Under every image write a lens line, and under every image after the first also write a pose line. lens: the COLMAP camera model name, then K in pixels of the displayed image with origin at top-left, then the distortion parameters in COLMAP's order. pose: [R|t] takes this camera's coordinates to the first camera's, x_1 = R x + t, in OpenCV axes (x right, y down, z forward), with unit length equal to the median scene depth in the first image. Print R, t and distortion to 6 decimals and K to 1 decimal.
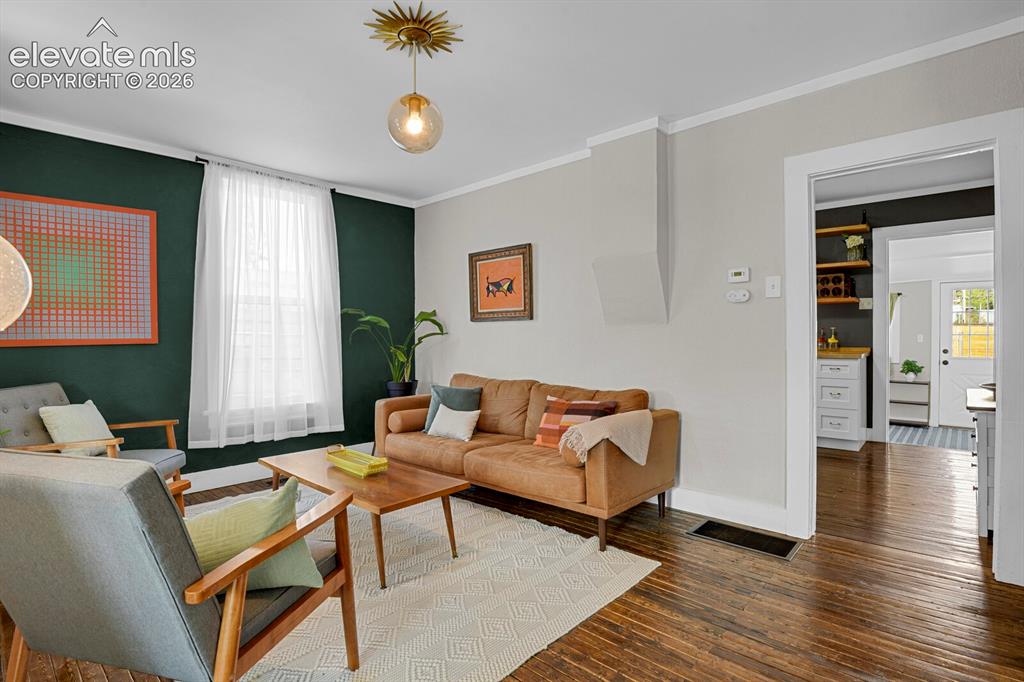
lens RADIAL K [[508.1, 0, 512.0], [0, 508.1, 341.0], [0, 0, 1]] dist [-0.015271, -0.000472]
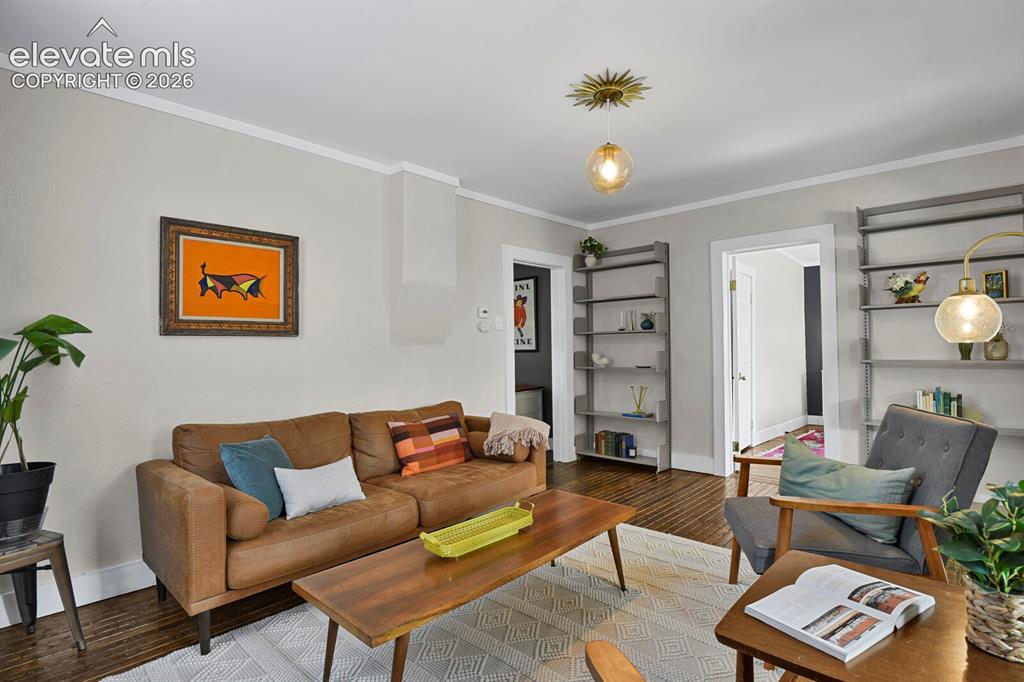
lens RADIAL K [[508.1, 0, 512.0], [0, 508.1, 341.0], [0, 0, 1]] dist [-0.015271, -0.000472]
pose [[-0.000141, 0.026148, 0.999658, -0.697966], [0.023064, 0.999392, -0.026138, -0.006932], [-0.999734, 0.023052, -0.000744, 0.648749]]
